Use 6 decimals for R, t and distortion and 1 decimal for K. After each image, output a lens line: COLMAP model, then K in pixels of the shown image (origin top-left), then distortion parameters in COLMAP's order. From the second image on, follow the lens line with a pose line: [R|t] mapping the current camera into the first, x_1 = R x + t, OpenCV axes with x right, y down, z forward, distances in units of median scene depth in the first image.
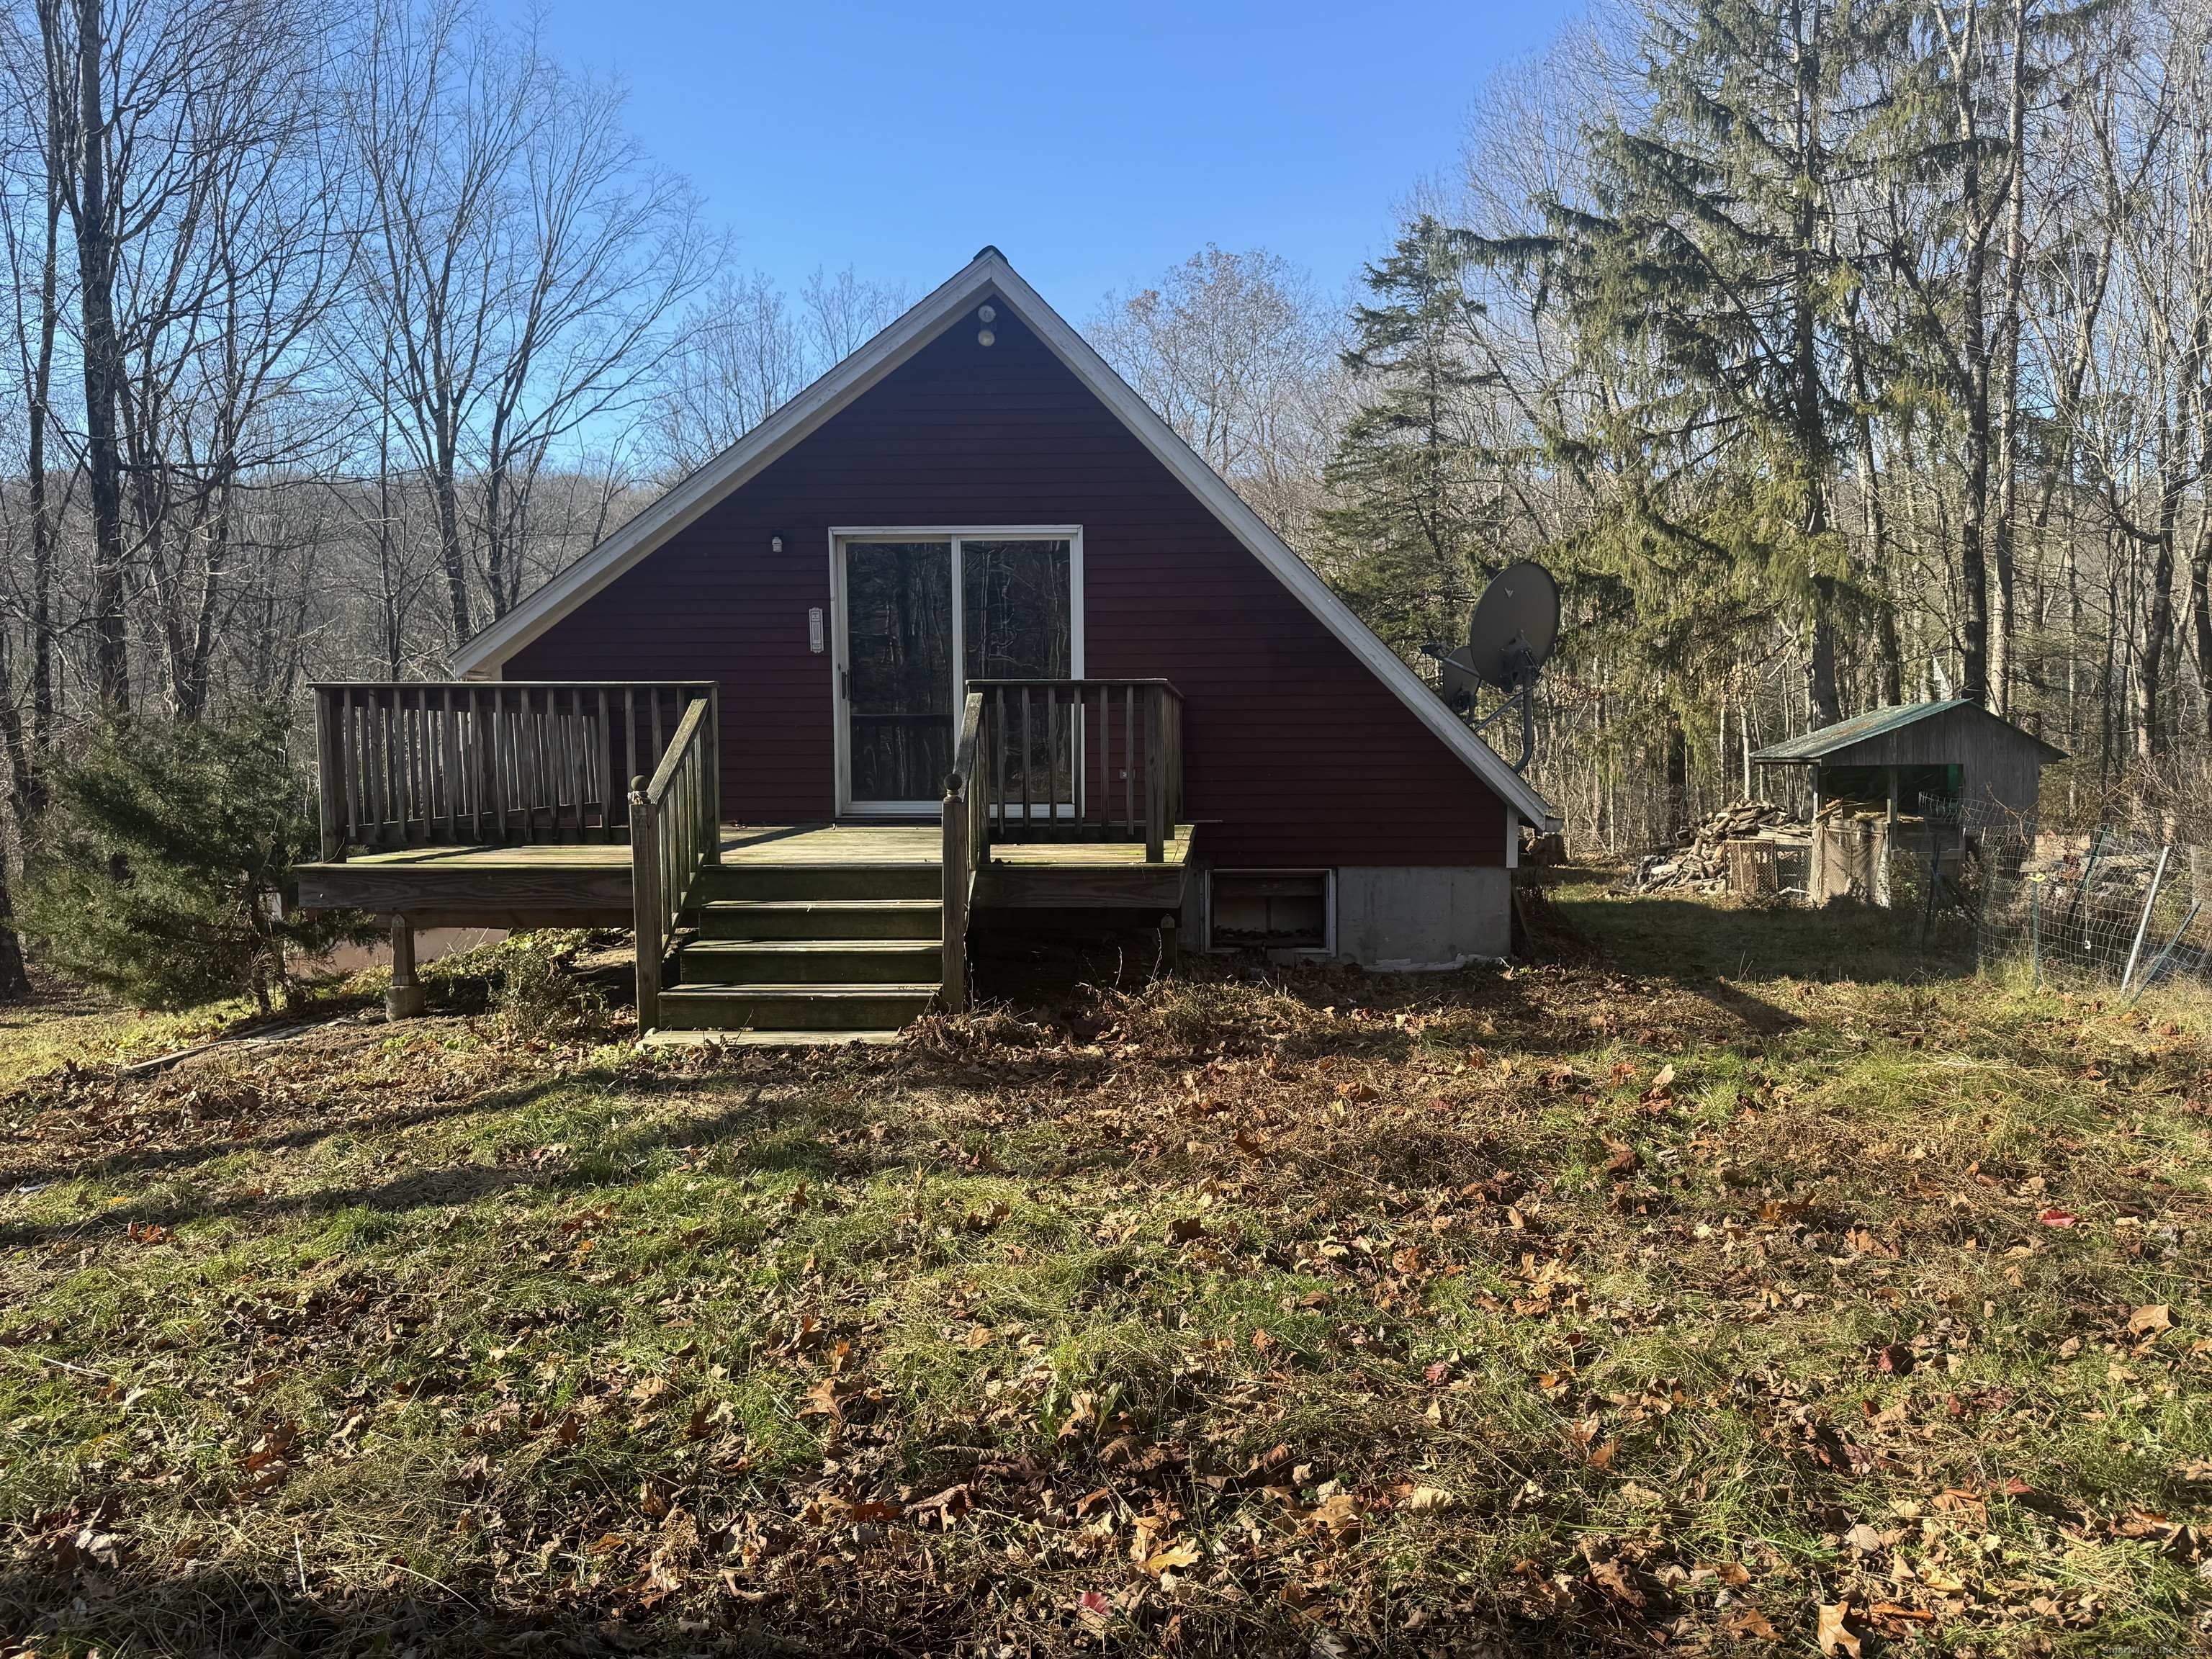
lens RADIAL K [[1600.1, 0, 1106.0], [0, 1600.1, 829.5], [0, 0, 1]] dist [0.166836, -0.209669]
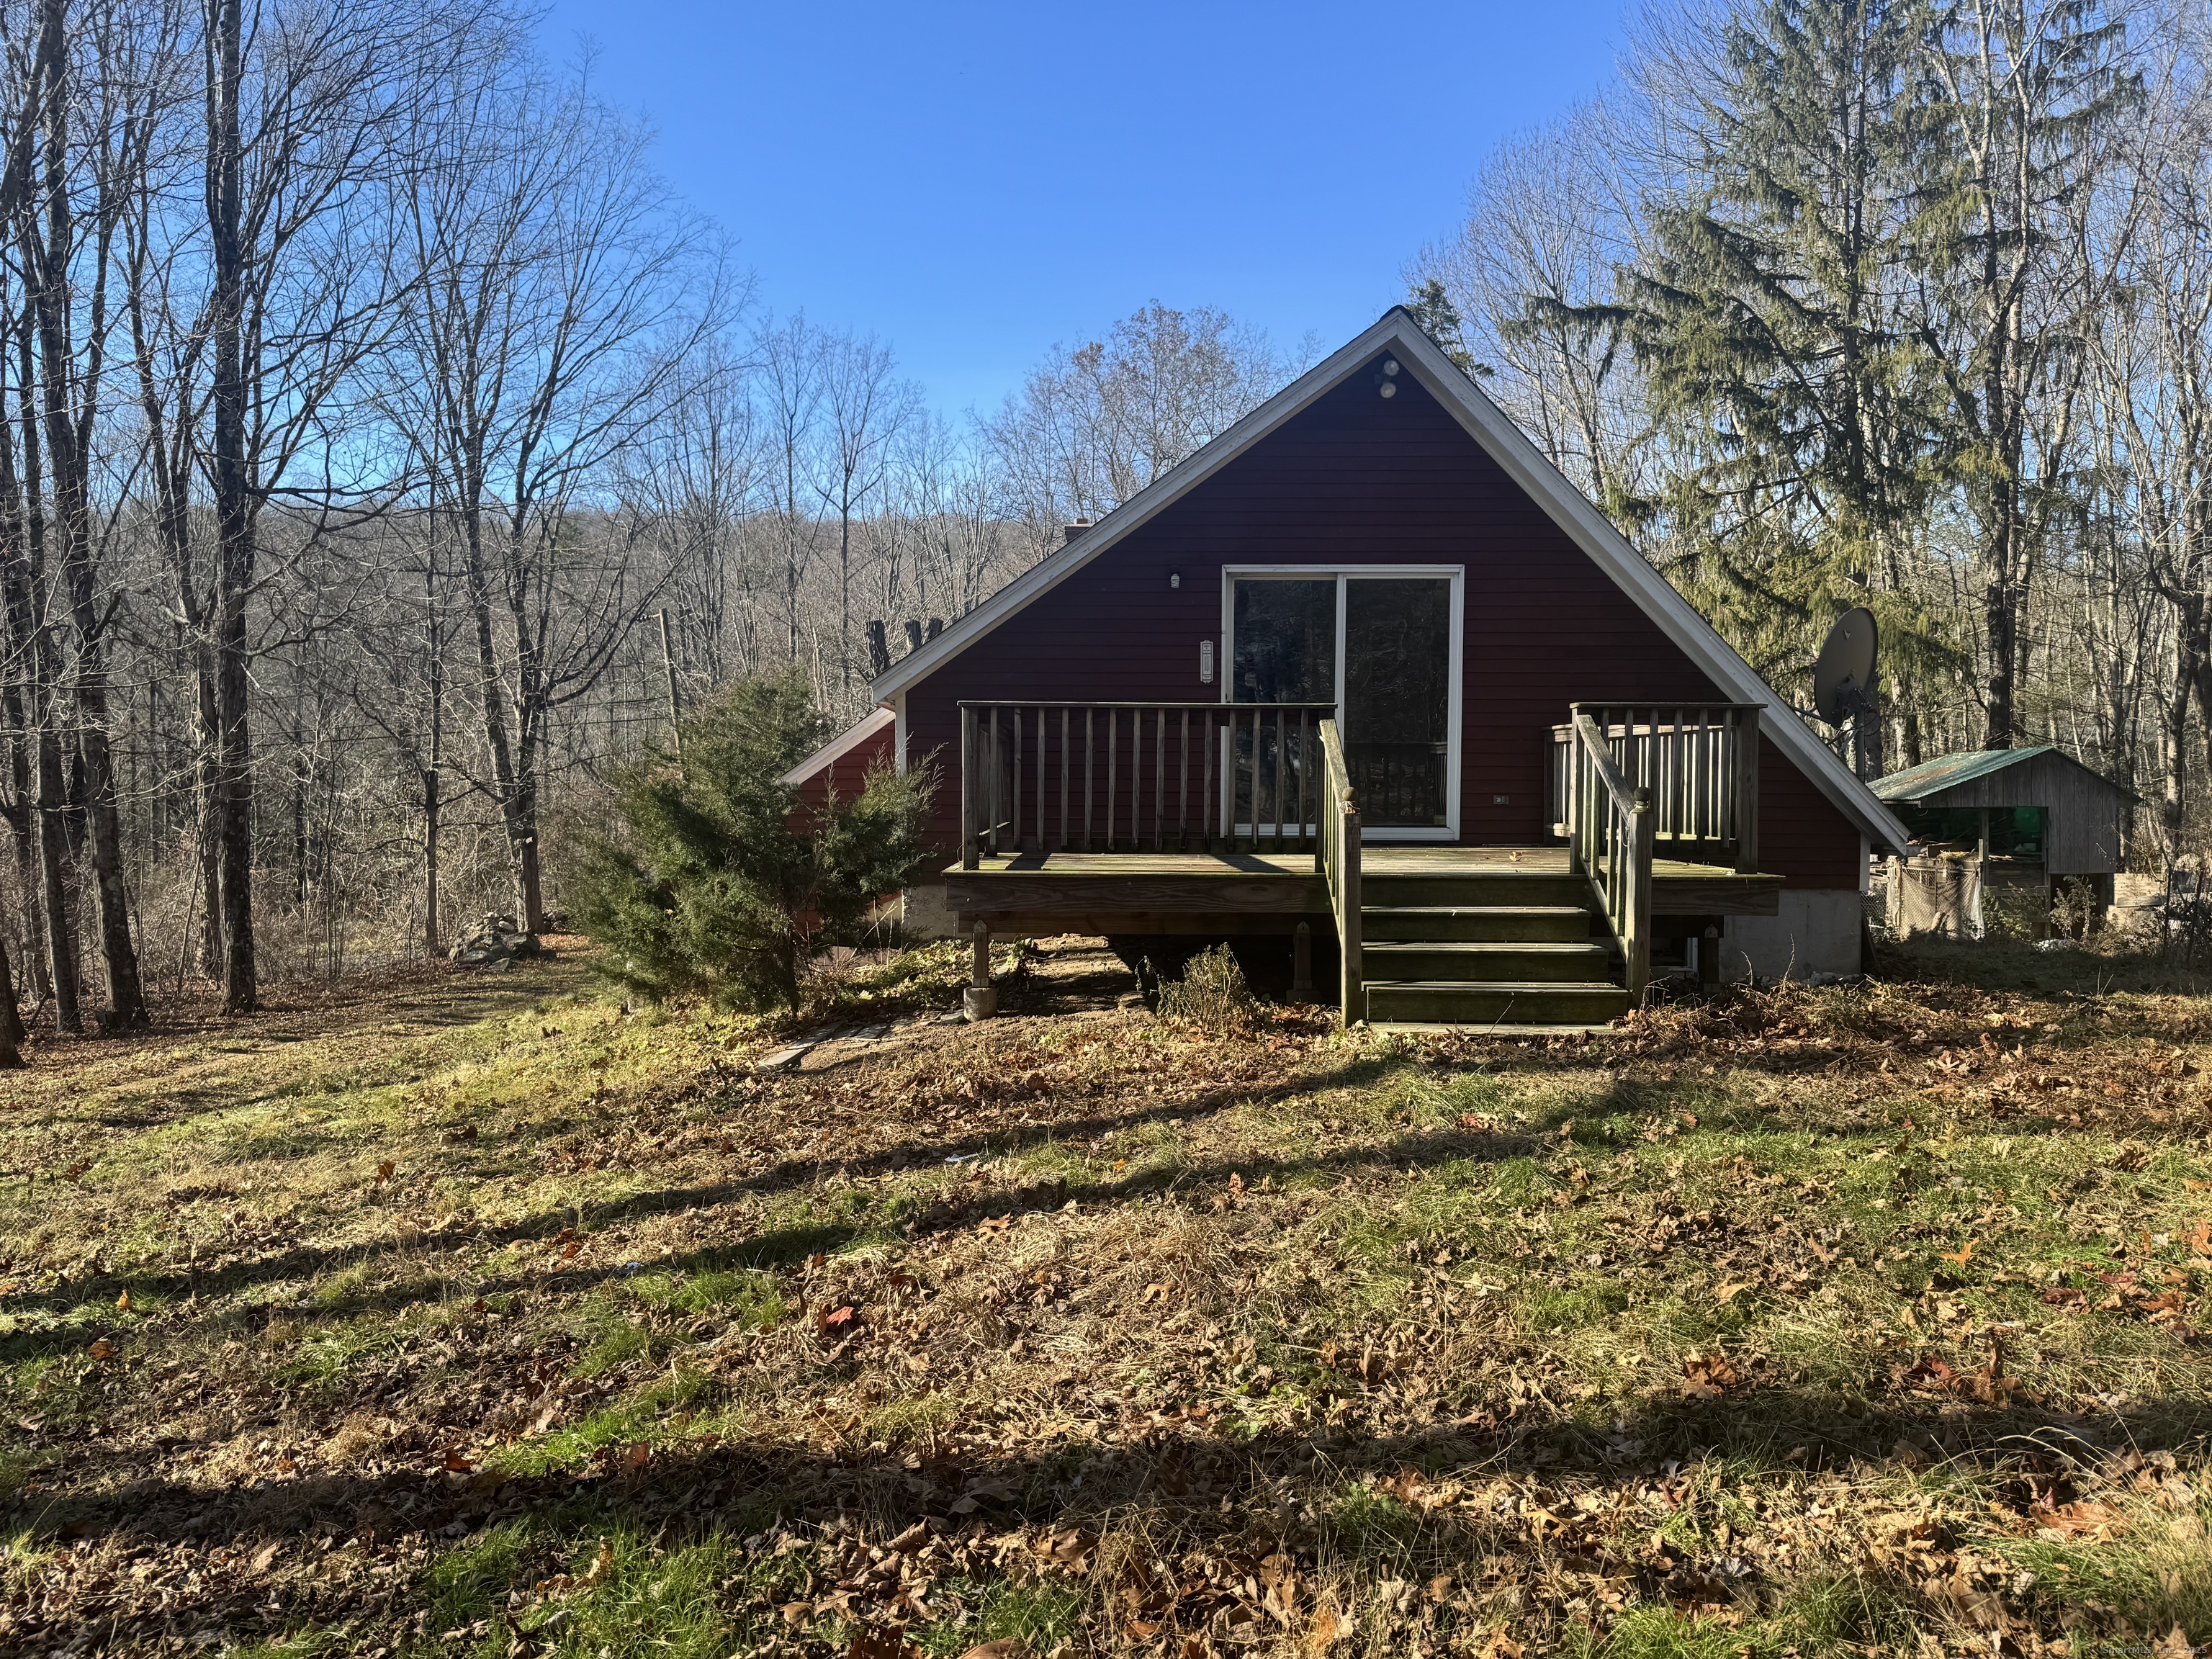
lens RADIAL K [[1600.1, 0, 1106.0], [0, 1600.1, 829.5], [0, 0, 1]] dist [0.166836, -0.209669]
pose [[0.996820, 0.007544, 0.079331, -0.147619], [-0.005288, 0.999577, -0.028612, 0.007391], [-0.079514, 0.028102, 0.996438, -0.016931]]
